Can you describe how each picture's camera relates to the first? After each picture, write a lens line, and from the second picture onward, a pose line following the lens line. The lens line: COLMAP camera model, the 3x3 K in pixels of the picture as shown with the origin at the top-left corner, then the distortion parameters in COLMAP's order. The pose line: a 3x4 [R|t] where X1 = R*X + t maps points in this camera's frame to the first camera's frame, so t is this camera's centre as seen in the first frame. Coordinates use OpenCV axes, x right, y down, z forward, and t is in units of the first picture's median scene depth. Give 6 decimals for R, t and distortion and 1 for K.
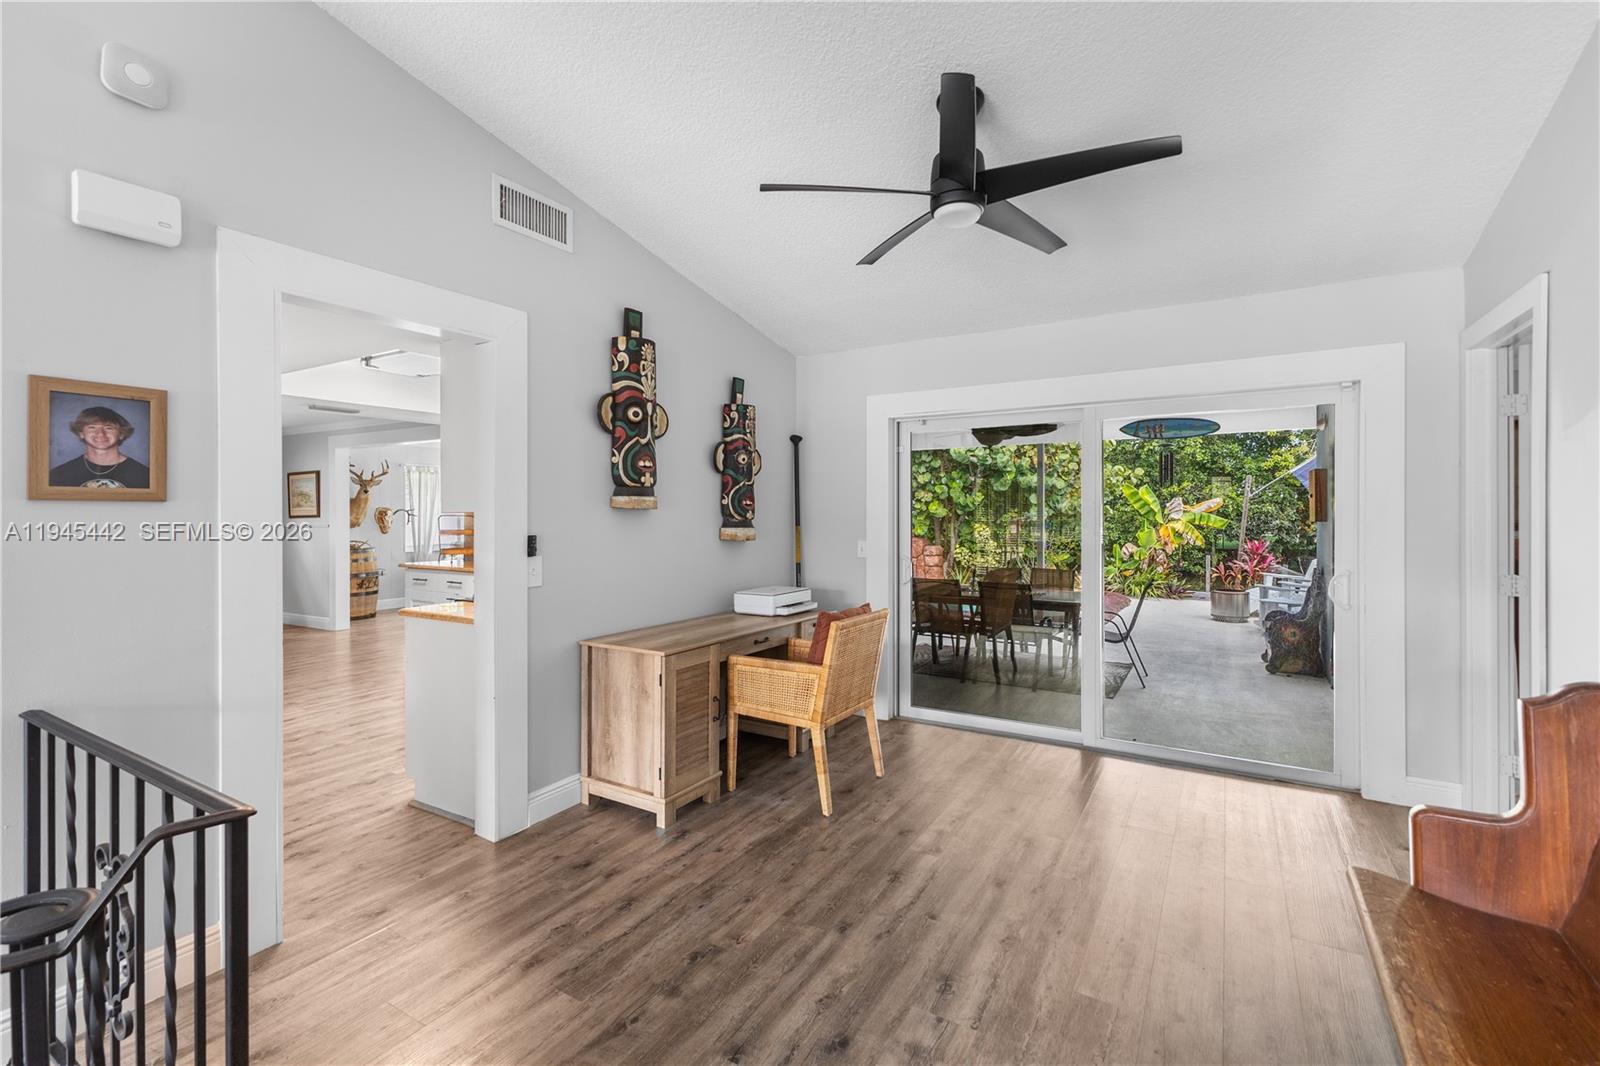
lens RADIAL K [[689.8, 0, 746.8], [0, 689.8, 528.8], [0, 0, 1]] dist [0.014442, -0.004500]
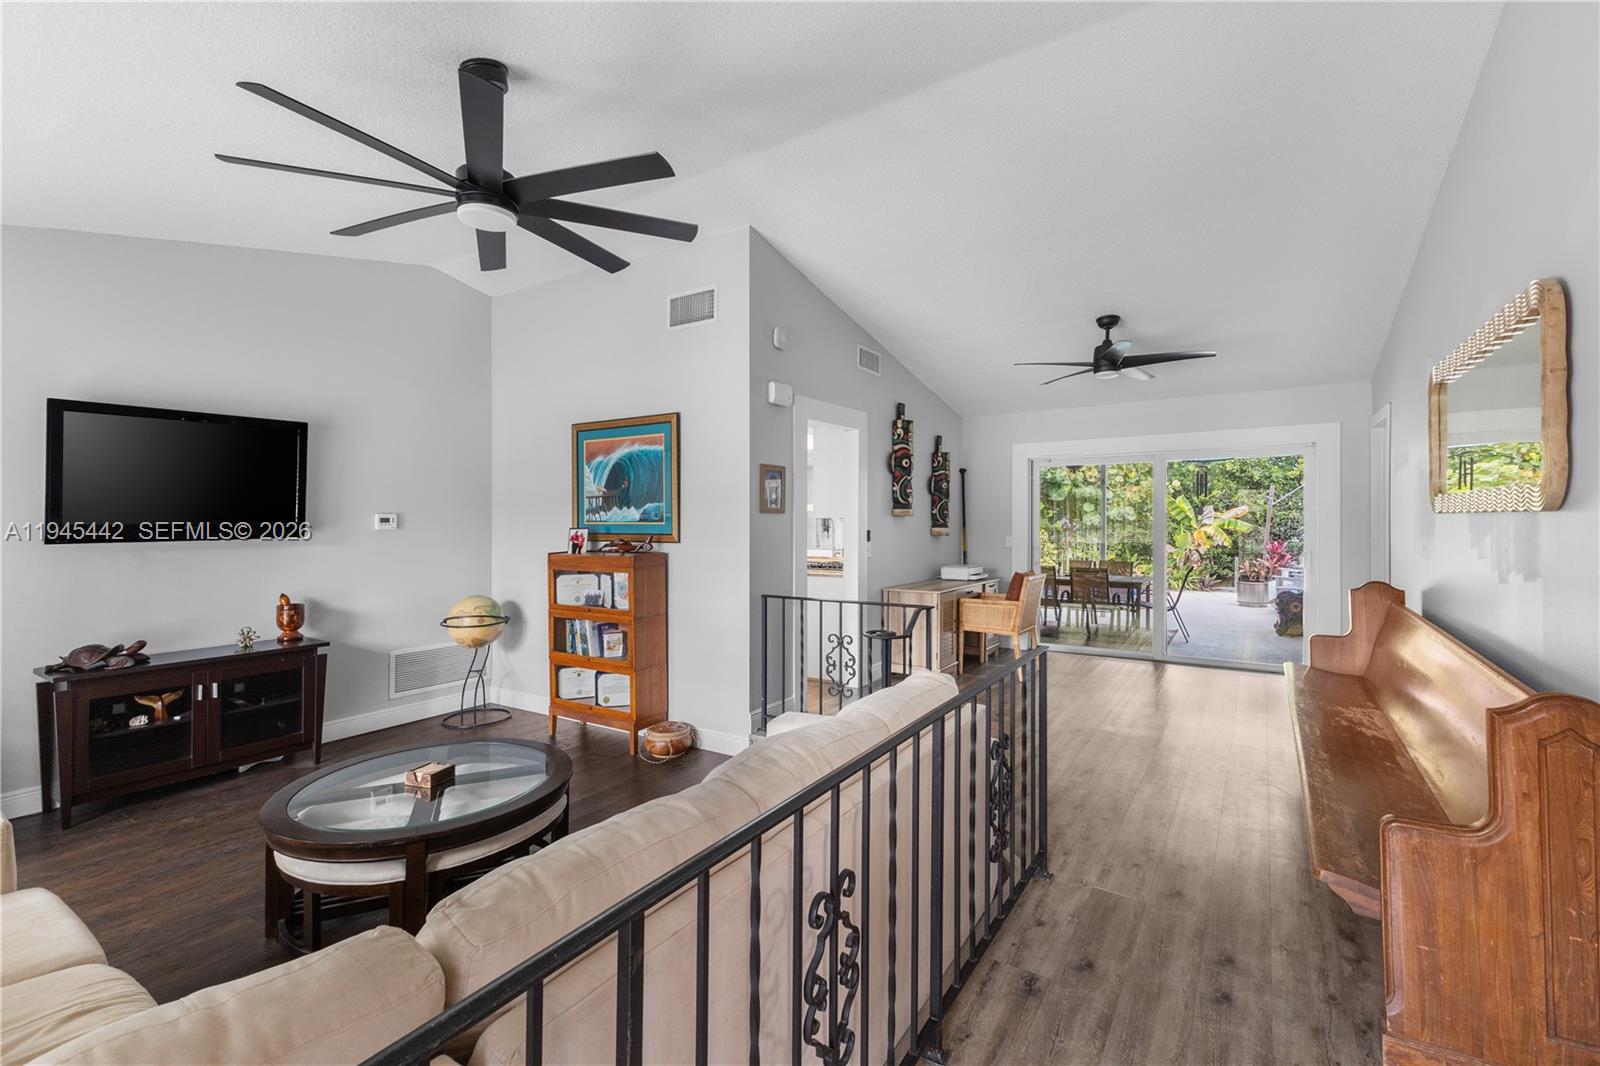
lens RADIAL K [[689.8, 0, 769.2], [0, 689.8, 539.1], [0, 0, 1]] dist [0.014442, -0.004500]
pose [[0.999961, -0.003477, -0.008090, -0.426653], [0.003500, 0.999990, 0.002755, 0.020693], [0.008080, -0.002783, 0.999963, -0.671364]]
